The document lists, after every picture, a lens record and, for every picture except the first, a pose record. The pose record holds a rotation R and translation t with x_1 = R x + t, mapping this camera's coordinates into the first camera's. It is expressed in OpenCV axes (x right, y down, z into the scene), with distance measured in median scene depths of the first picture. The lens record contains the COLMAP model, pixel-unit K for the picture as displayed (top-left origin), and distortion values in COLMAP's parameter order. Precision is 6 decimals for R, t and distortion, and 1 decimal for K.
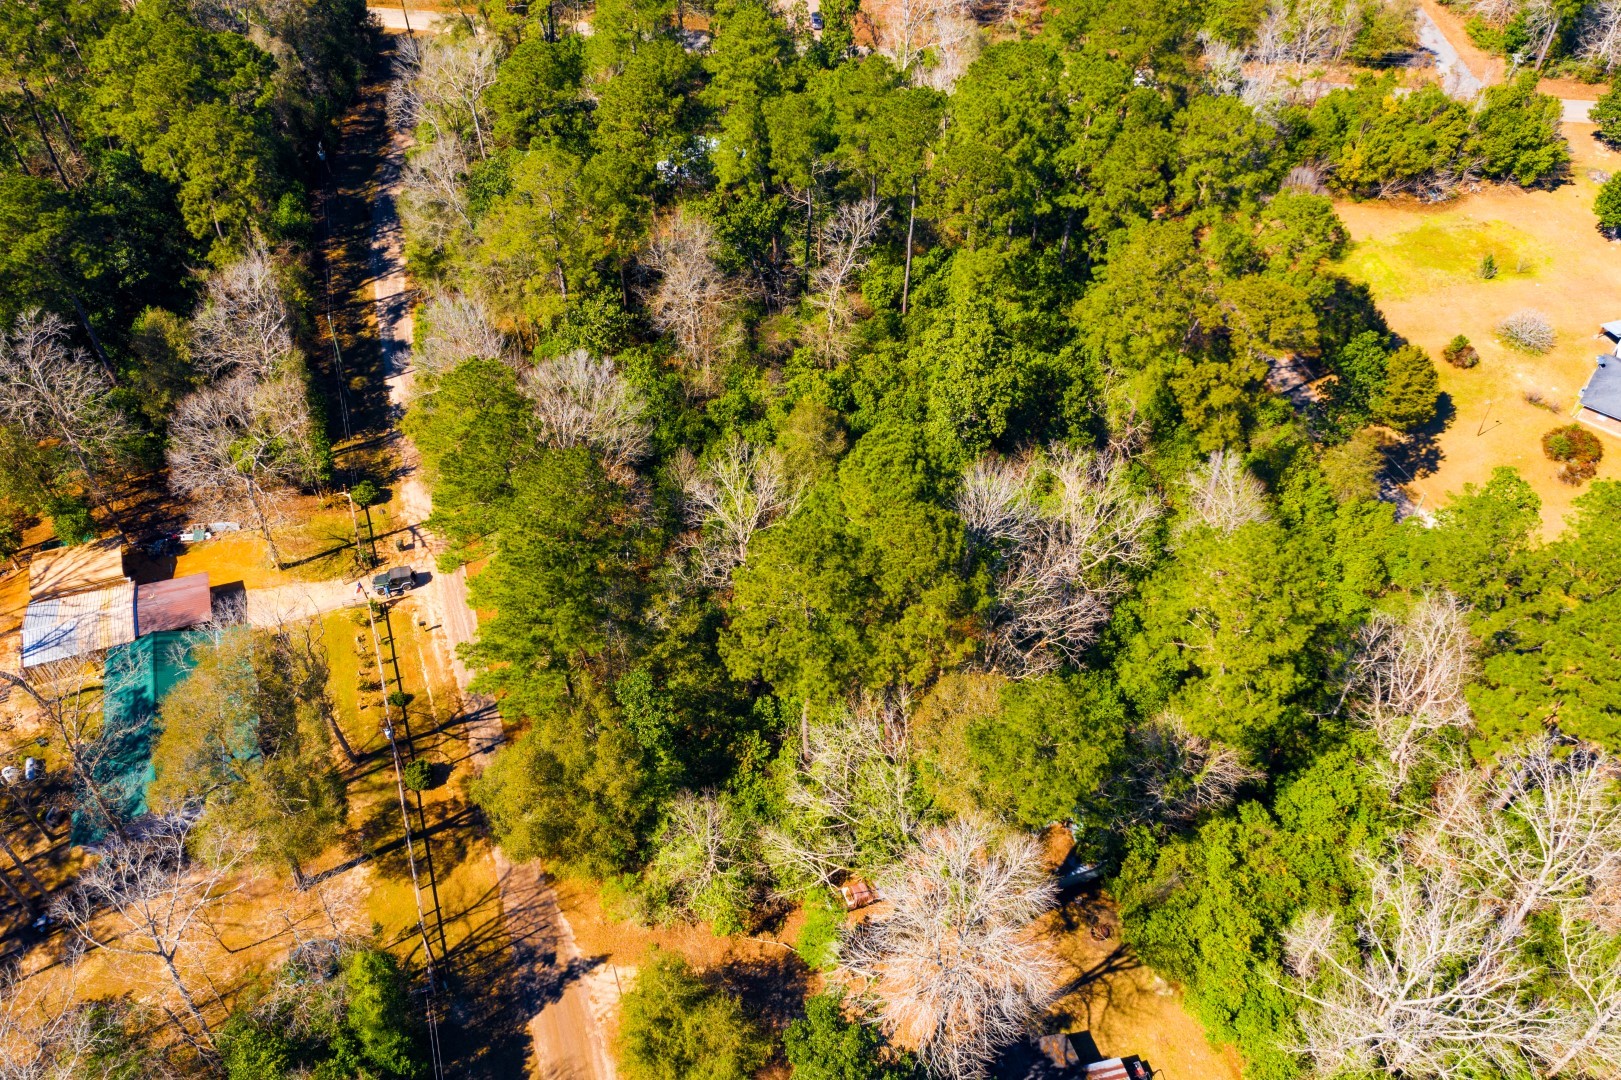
lens RADIAL K [[1288.4, 0, 818.3], [0, 1288.4, 532.4], [0, 0, 1]] dist [-0.004880, 0.005933]
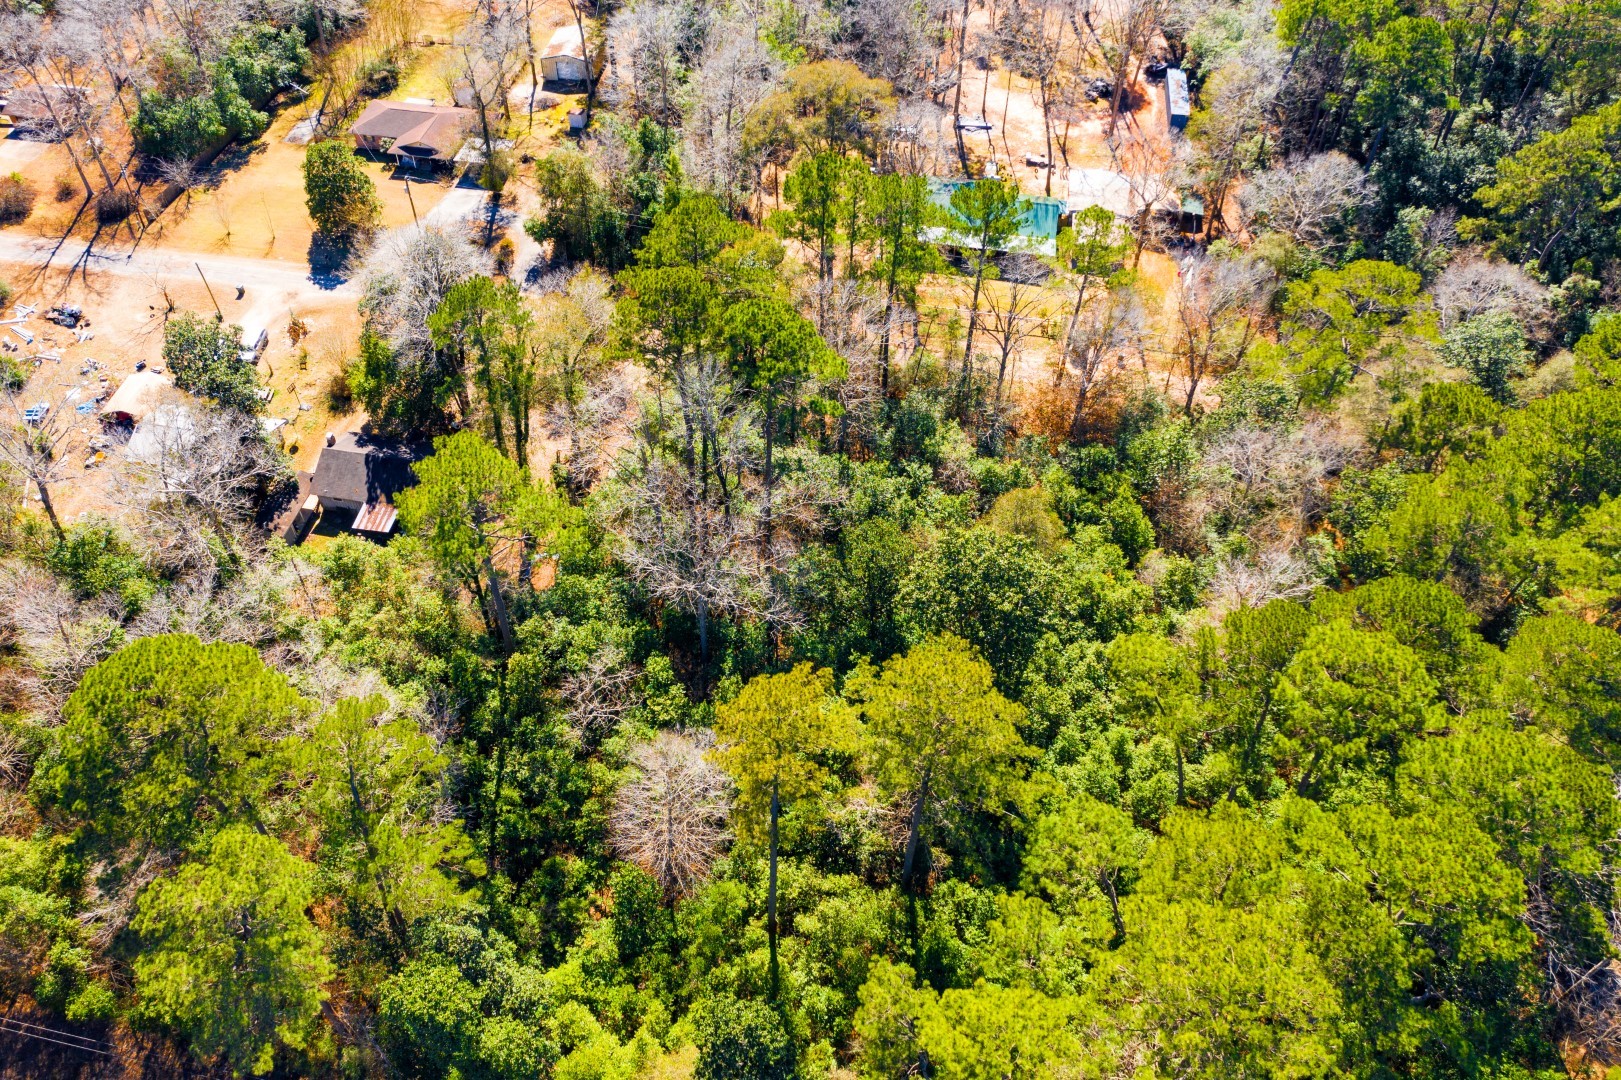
lens RADIAL K [[1288.4, 0, 811.1], [0, 1288.4, 530.9], [0, 0, 1]] dist [-0.004880, 0.005933]
pose [[-0.491108, 0.627410, -0.604292, 0.653775], [-0.644622, 0.204831, 0.736551, -0.683873], [0.585897, 0.751266, 0.303848, 0.671510]]
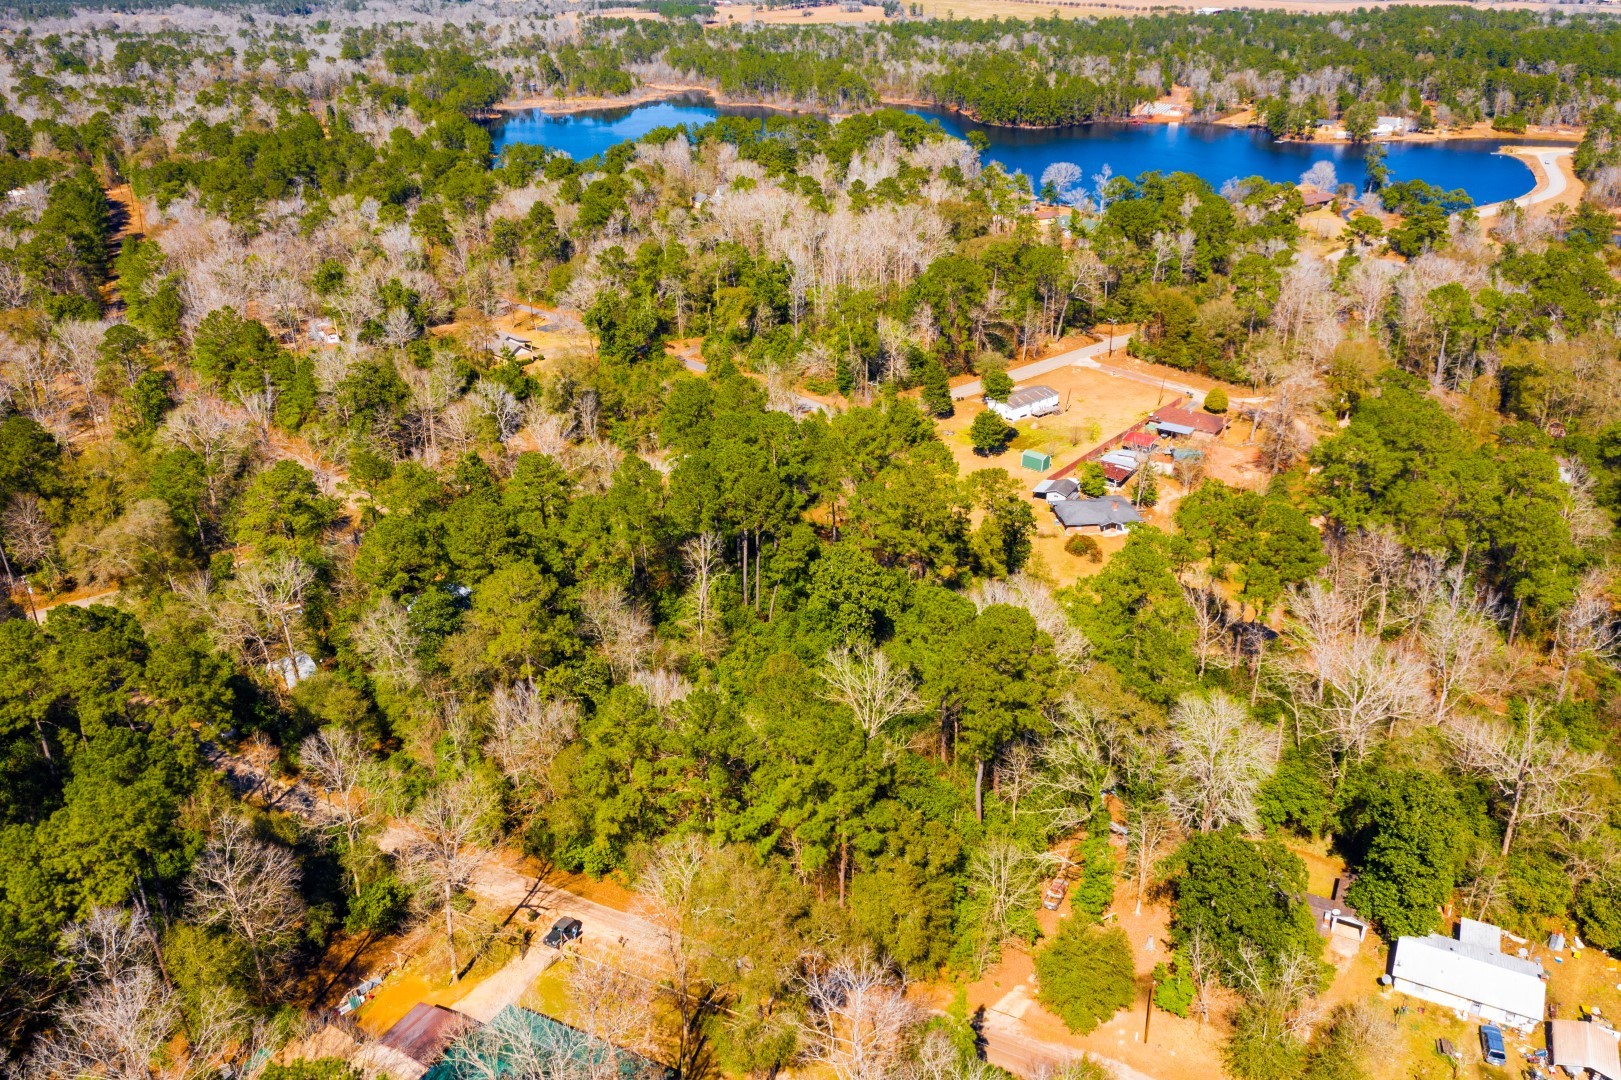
lens RADIAL K [[1288.4, 0, 813.1], [0, 1288.4, 542.6], [0, 0, 1]] dist [-0.004880, 0.005933]
pose [[0.729904, -0.302971, 0.612738, -0.806409], [0.505218, 0.842921, -0.185038, 0.072919], [-0.460429, 0.444627, 0.768318, -0.120653]]
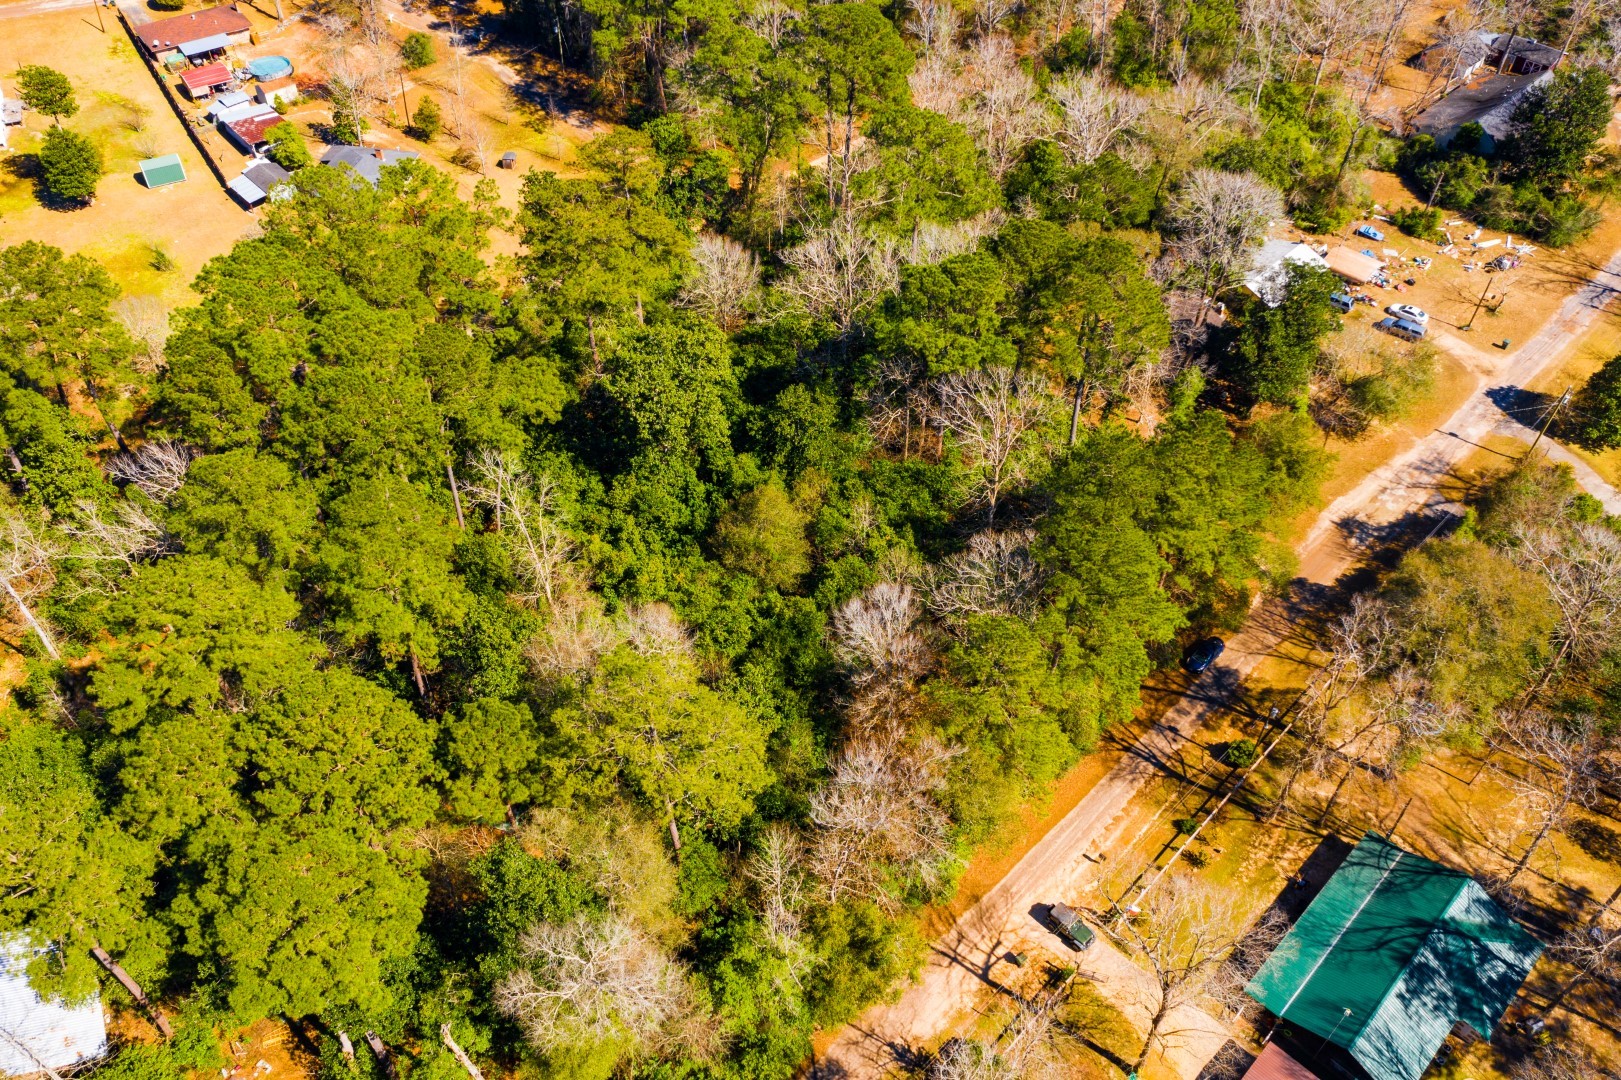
lens RADIAL K [[1288.4, 0, 816.2], [0, 1288.4, 539.4], [0, 0, 1]] dist [-0.004880, 0.005933]
pose [[-0.429288, -0.660484, 0.616014, -0.642577], [0.641325, 0.257327, 0.722831, -0.767534], [-0.635935, 0.705368, 0.313118, 0.722927]]
